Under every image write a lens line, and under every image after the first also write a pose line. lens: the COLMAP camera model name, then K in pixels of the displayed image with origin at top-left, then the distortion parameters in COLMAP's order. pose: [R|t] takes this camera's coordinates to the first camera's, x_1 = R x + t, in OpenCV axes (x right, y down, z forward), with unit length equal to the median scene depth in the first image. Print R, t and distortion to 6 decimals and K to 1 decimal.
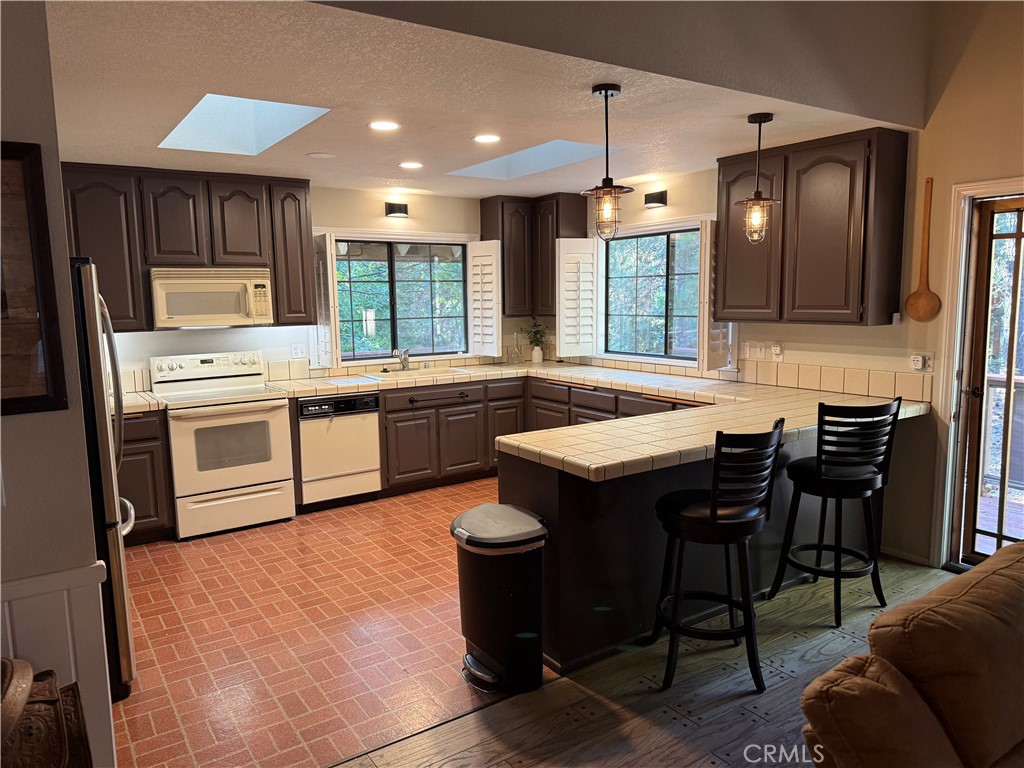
lens RADIAL K [[720.6, 0, 512.0], [0, 720.6, 384.0], [0, 0, 1]] dist [0.042846, -0.002960]
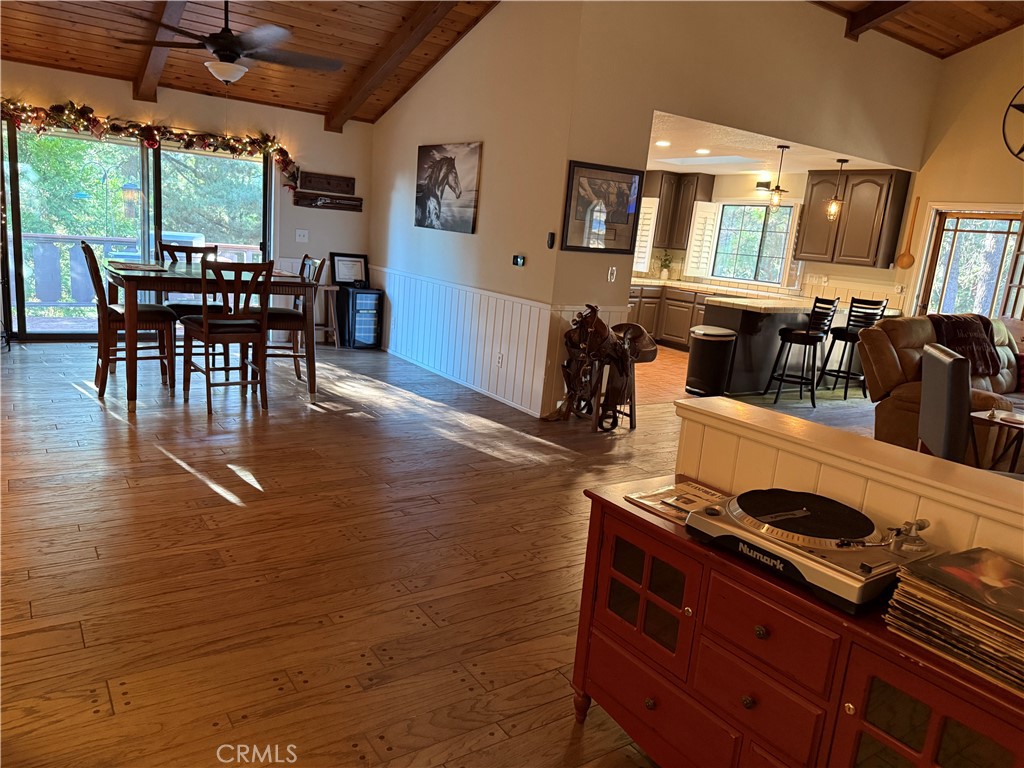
lens RADIAL K [[740.0, 0, 513.7], [0, 740.0, 392.1], [0, 0, 1]] dist [0.037520, -0.000525]
pose [[0.994203, 0.102362, 0.032908, -0.517067], [-0.104815, 0.990907, 0.084363, 0.182293], [-0.023973, -0.087323, 0.995892, -1.011985]]
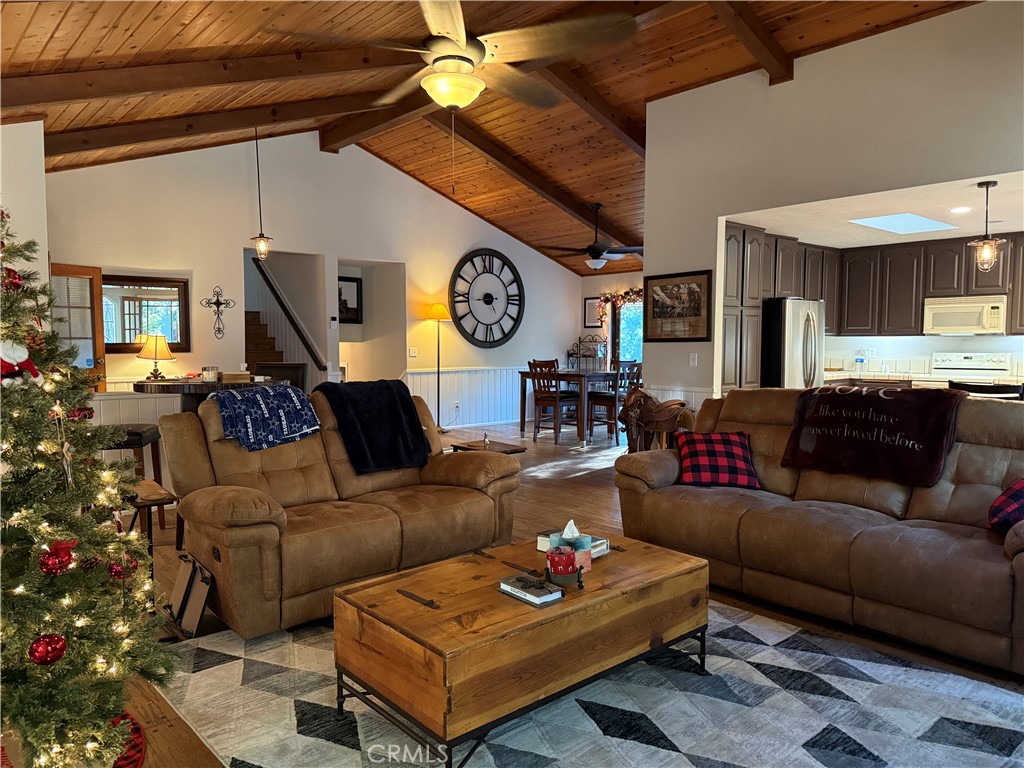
lens RADIAL K [[720.6, 0, 512.0], [0, 720.6, 384.0], [0, 0, 1]] dist [0.042846, -0.002960]
pose [[0.124236, 0.078740, -0.989124, 1.231452], [-0.128027, 0.989786, 0.062712, 0.061526], [0.983959, 0.118844, 0.133048, -0.180047]]
